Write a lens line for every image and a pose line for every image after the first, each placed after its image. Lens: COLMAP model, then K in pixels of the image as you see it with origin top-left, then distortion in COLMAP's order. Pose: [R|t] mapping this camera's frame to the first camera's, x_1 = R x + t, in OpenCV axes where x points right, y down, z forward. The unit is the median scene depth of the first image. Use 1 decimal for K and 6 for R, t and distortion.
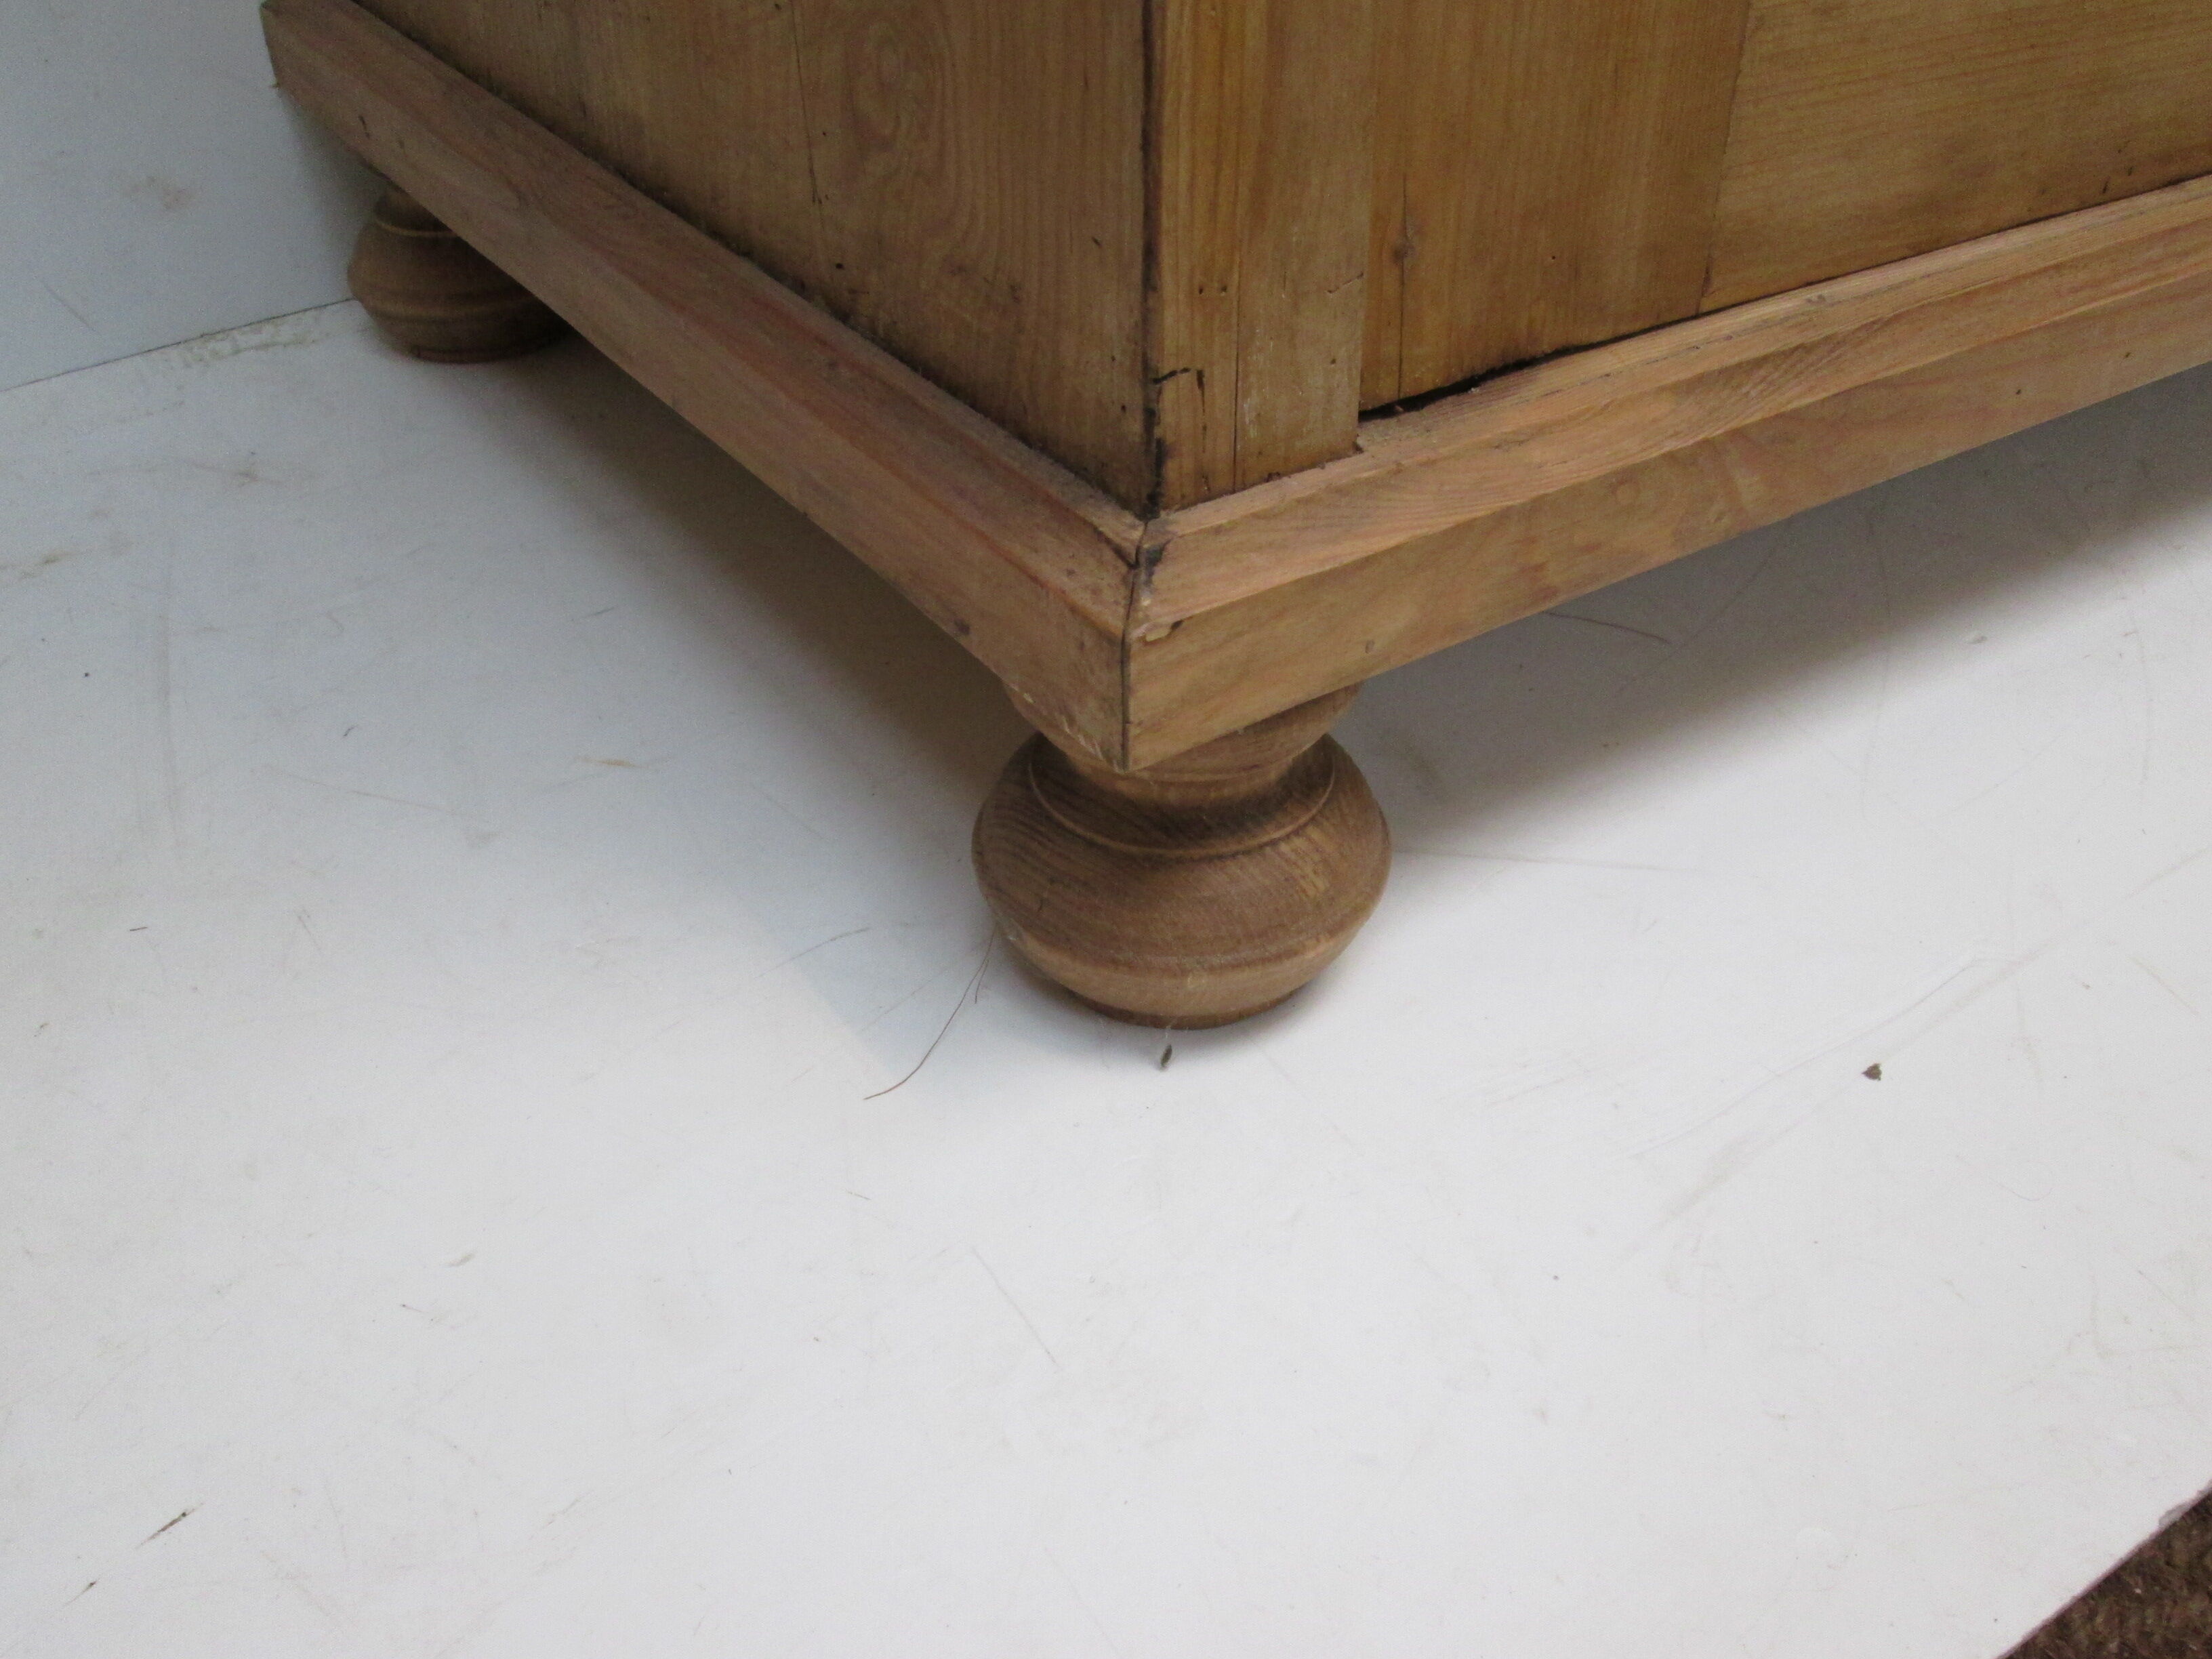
lens RADIAL K [[1890.1, 0, 1113.4], [0, 1890.1, 822.3], [0, 0, 1]] dist [-0.016598, 0.000579]
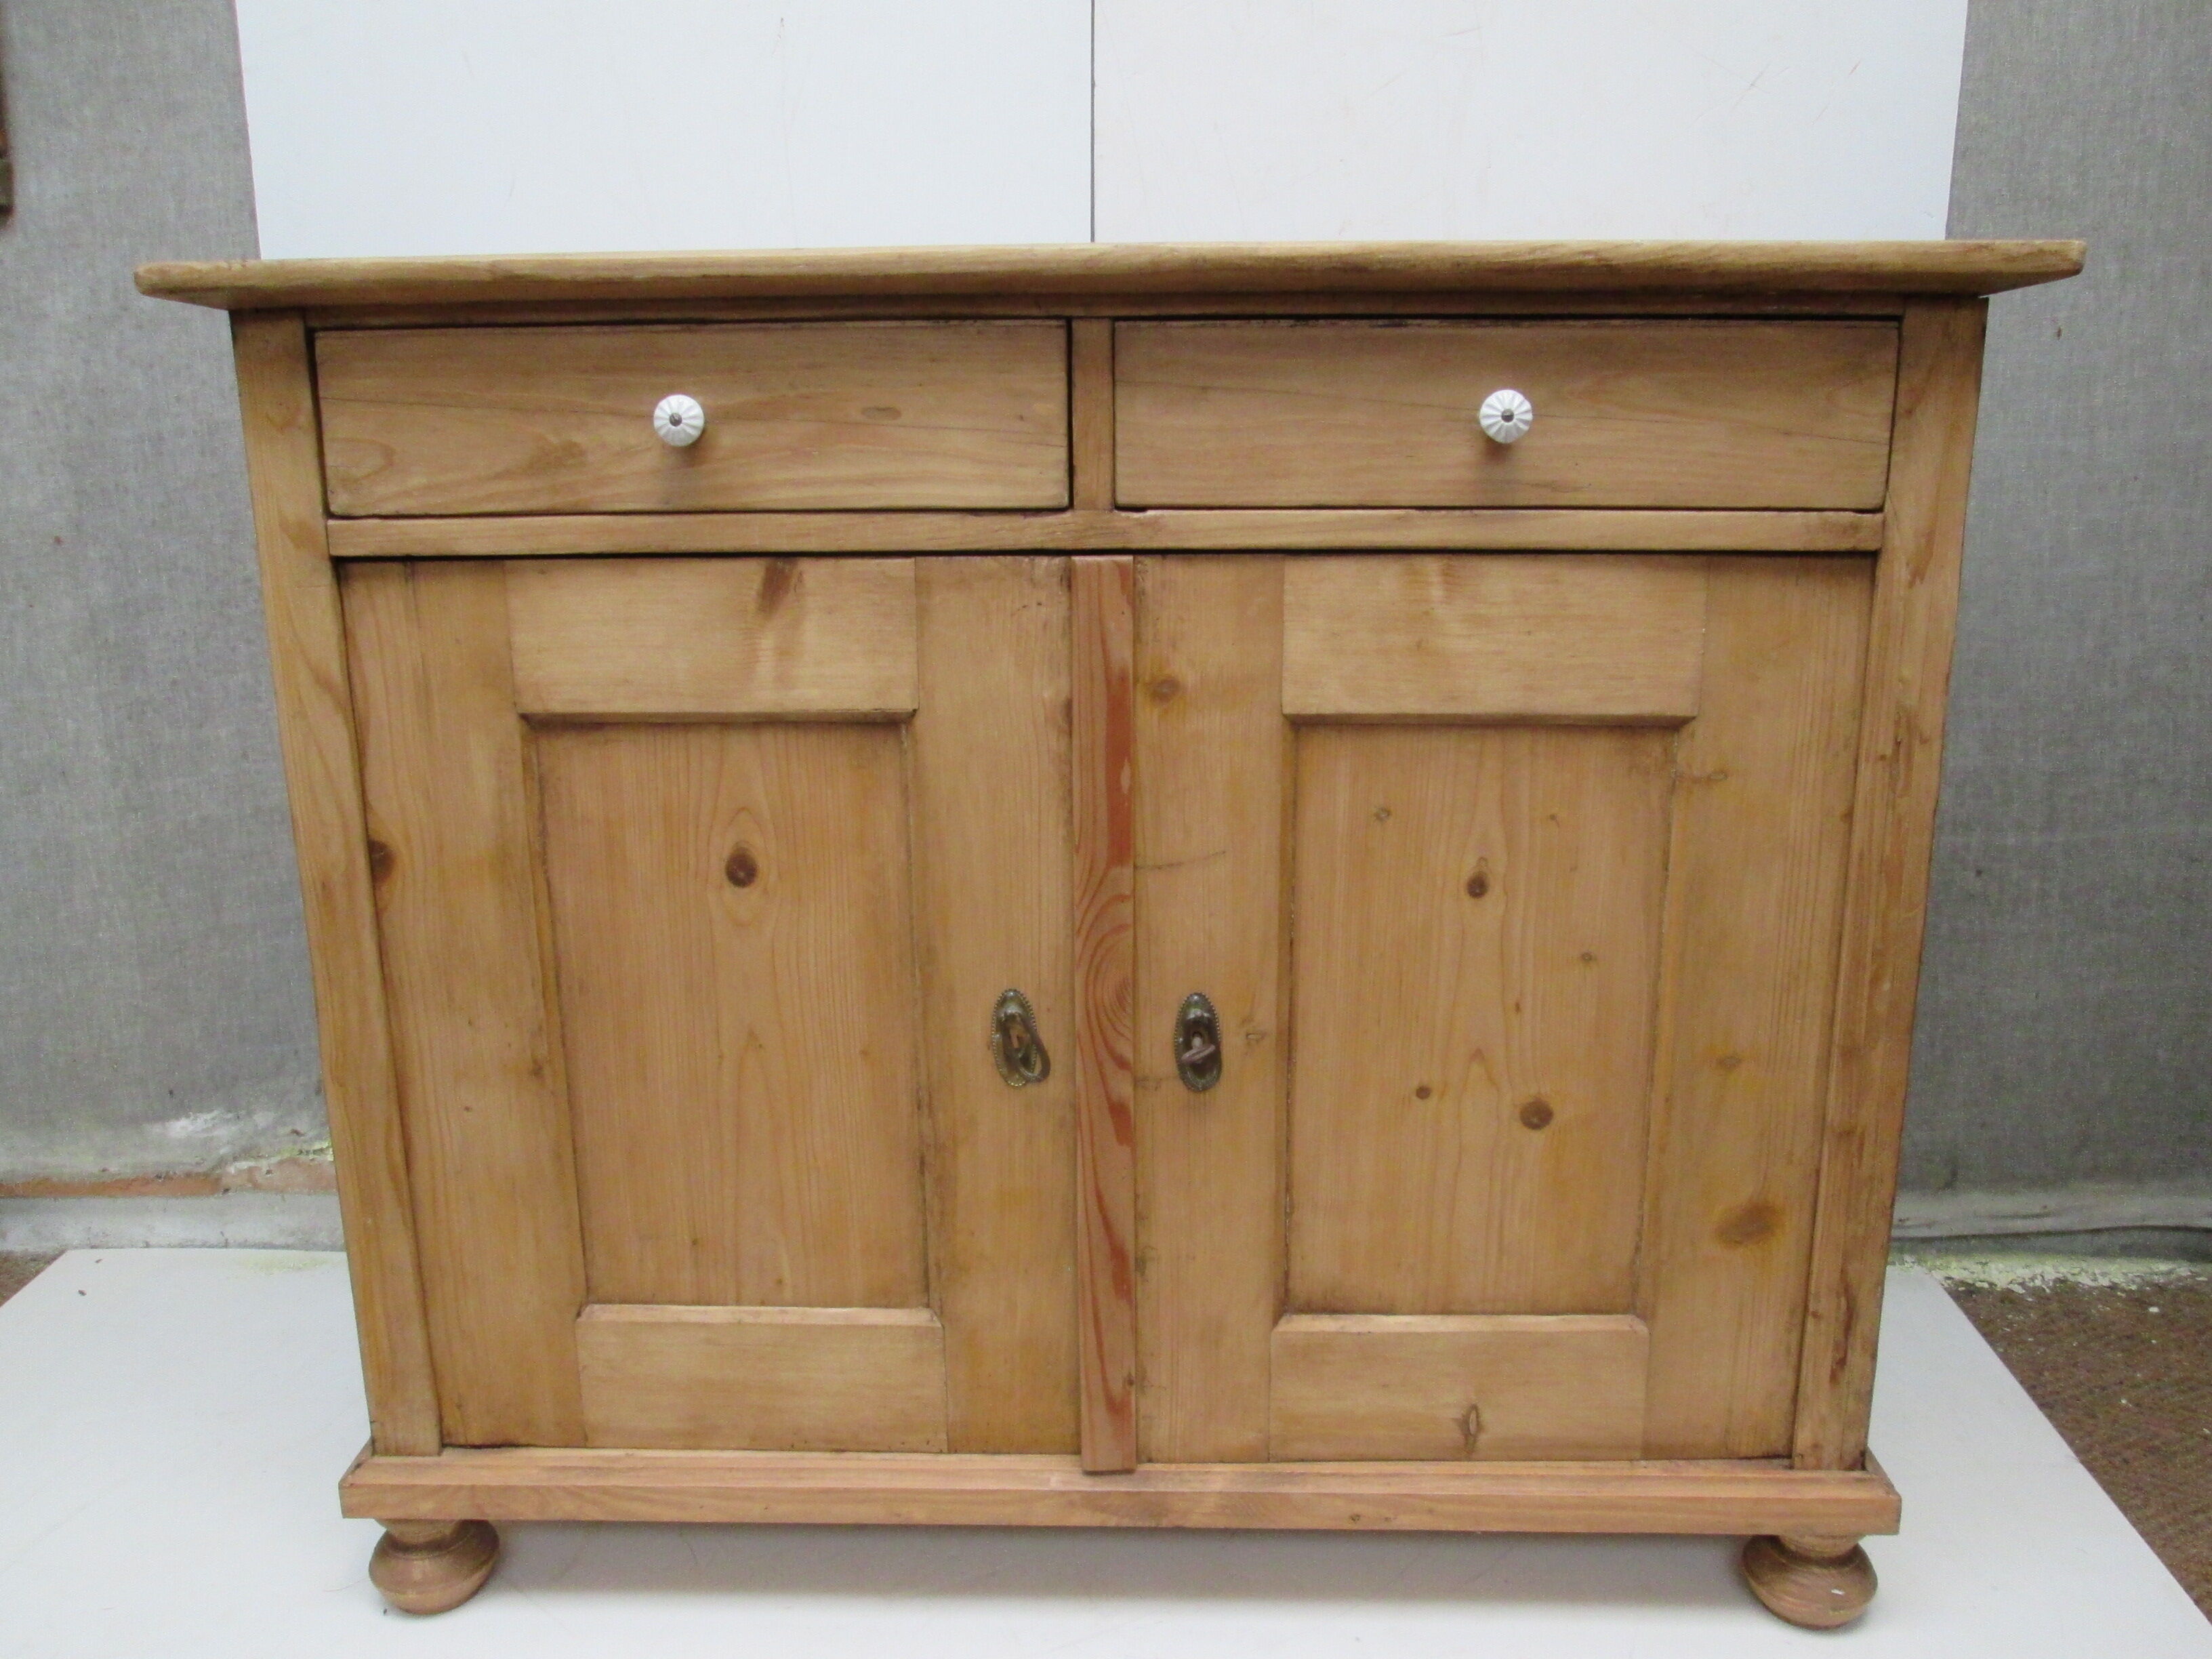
lens RADIAL K [[1818.7, 0, 1104.6], [0, 1818.7, 820.7], [0, 0, 1]] dist [-0.030988, 0.006612]
pose [[0.812791, 0.144533, -0.564341, 2.942071], [-0.327507, 0.914519, -0.237474, -0.901506], [0.481778, 0.377842, 0.790648, -1.597510]]
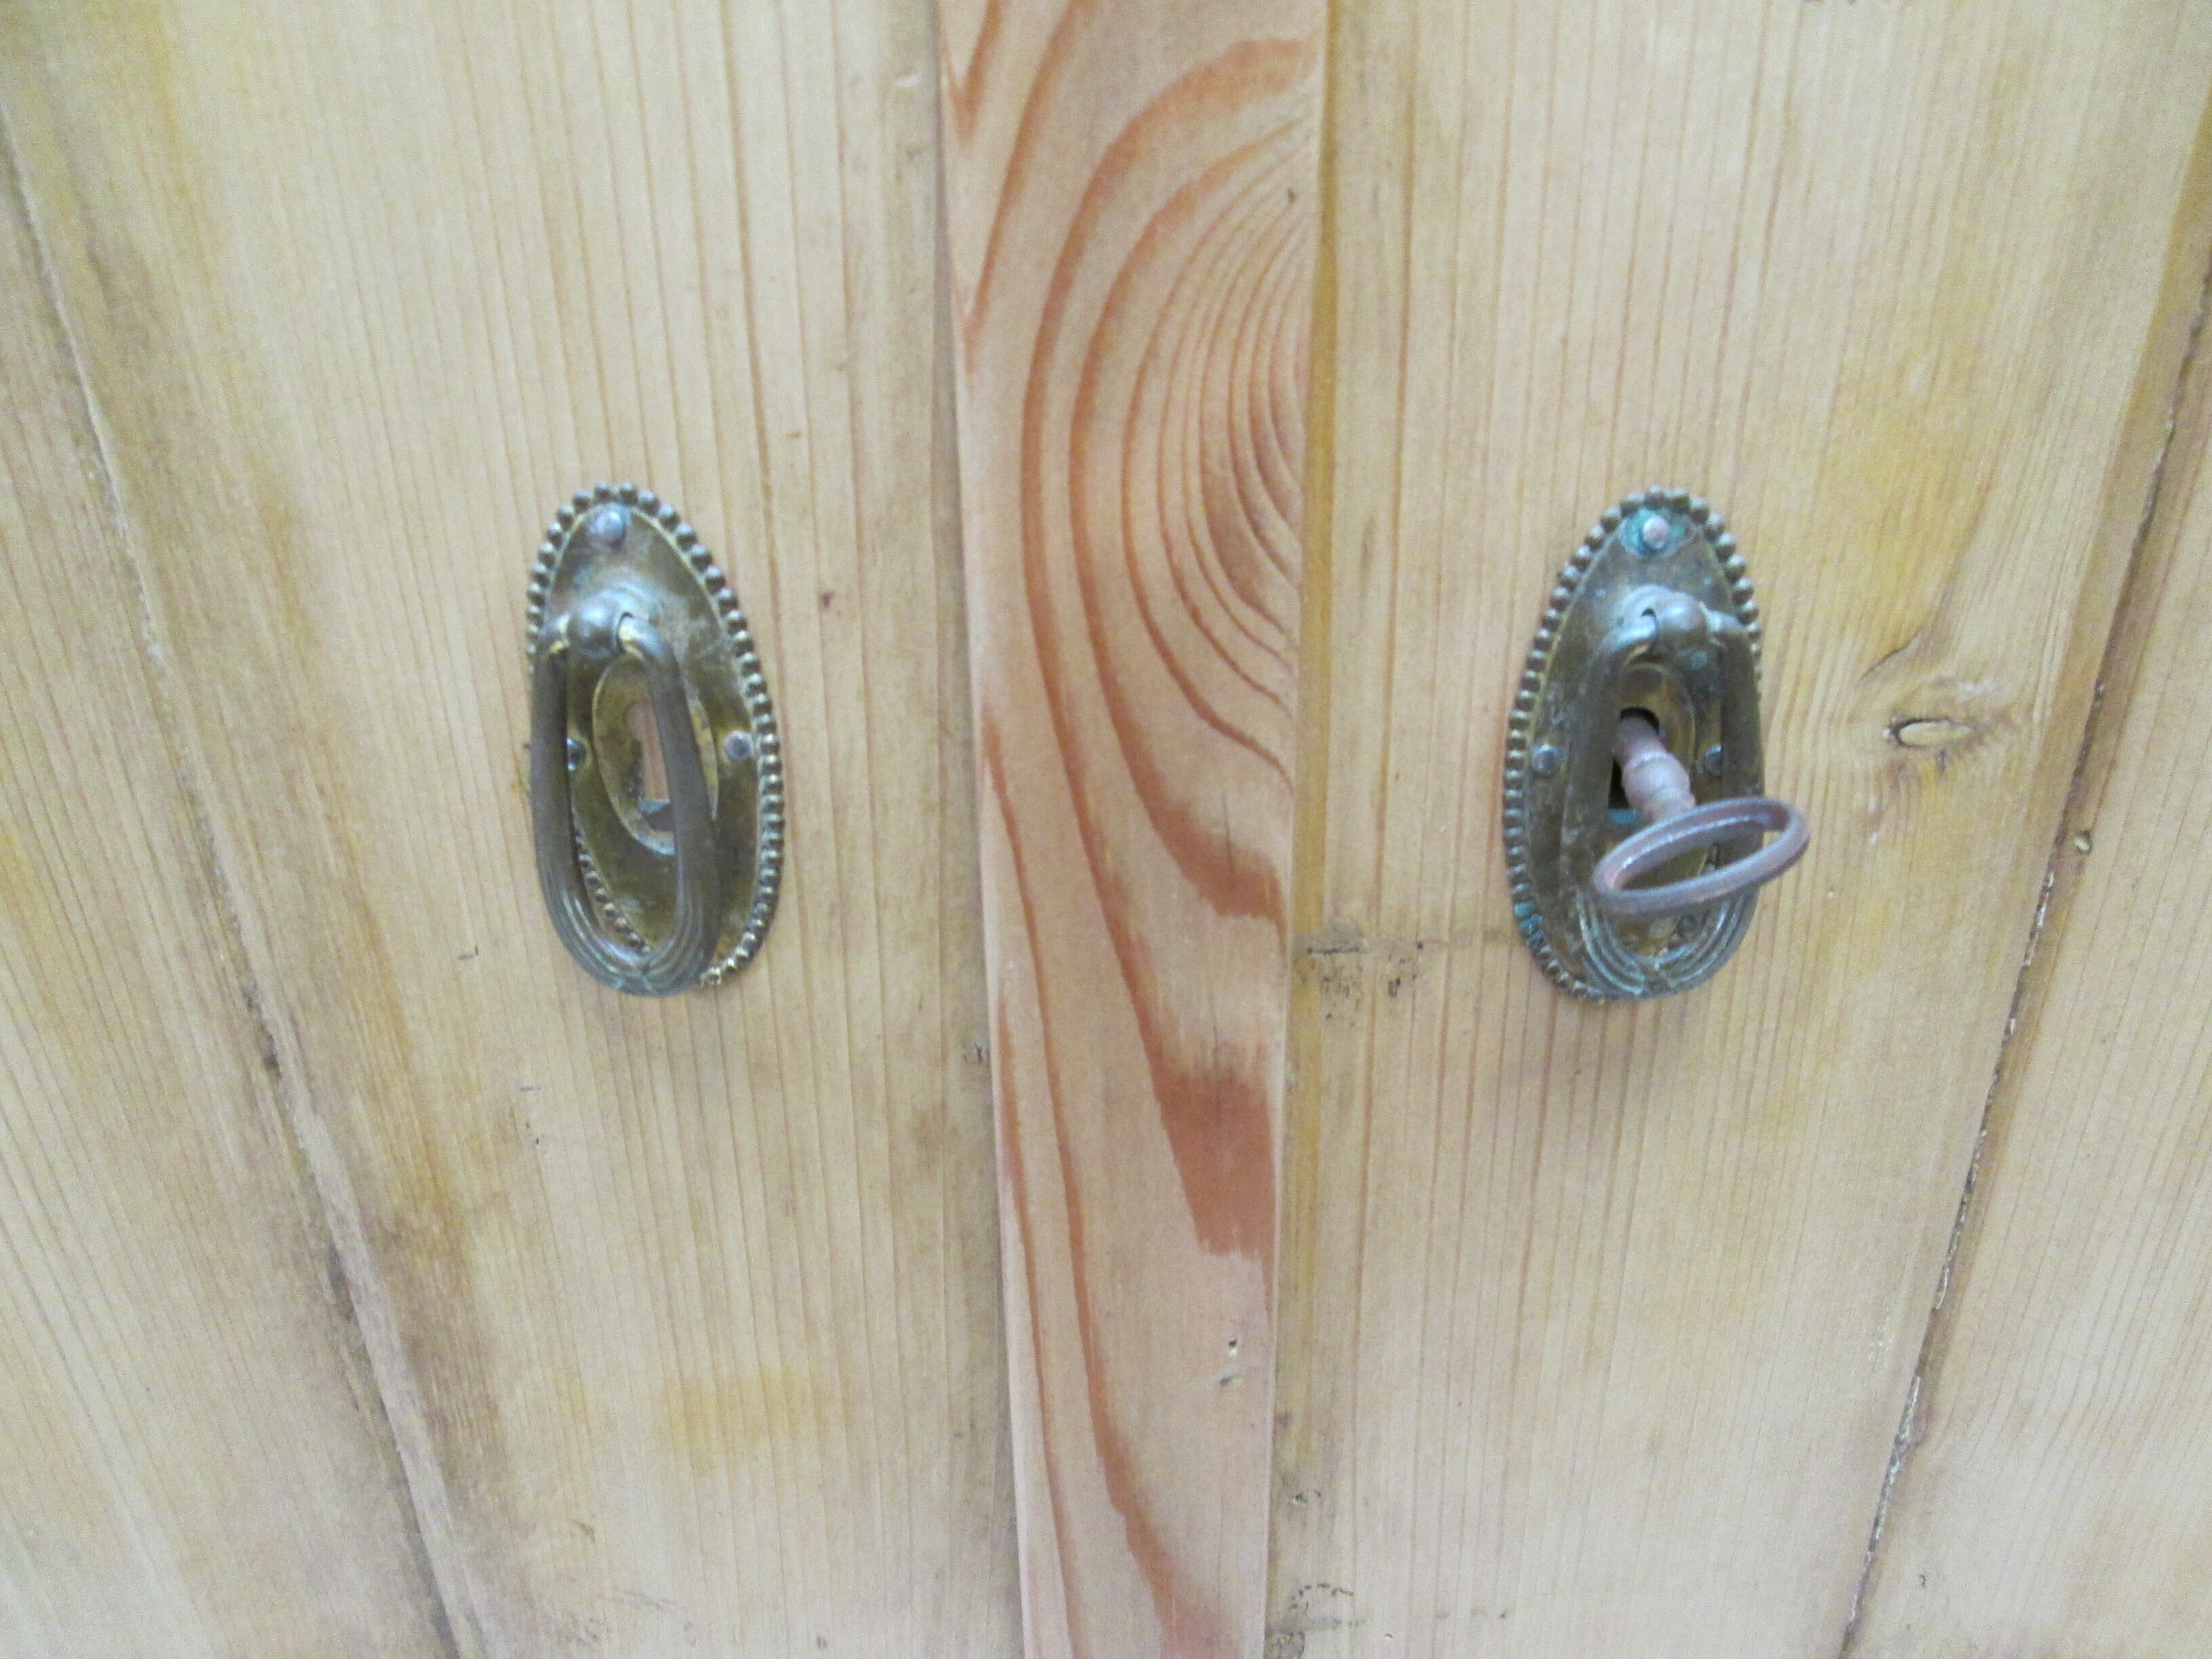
lens RADIAL K [[1818.7, 0, 1105.2], [0, 1818.7, 829.0], [0, 0, 1]] dist [-0.030988, 0.006612]
pose [[0.824800, 0.260513, -0.501835, 1.487182], [-0.310772, 0.950324, -0.017443, -1.273781], [0.472361, 0.170343, 0.864788, 0.564787]]
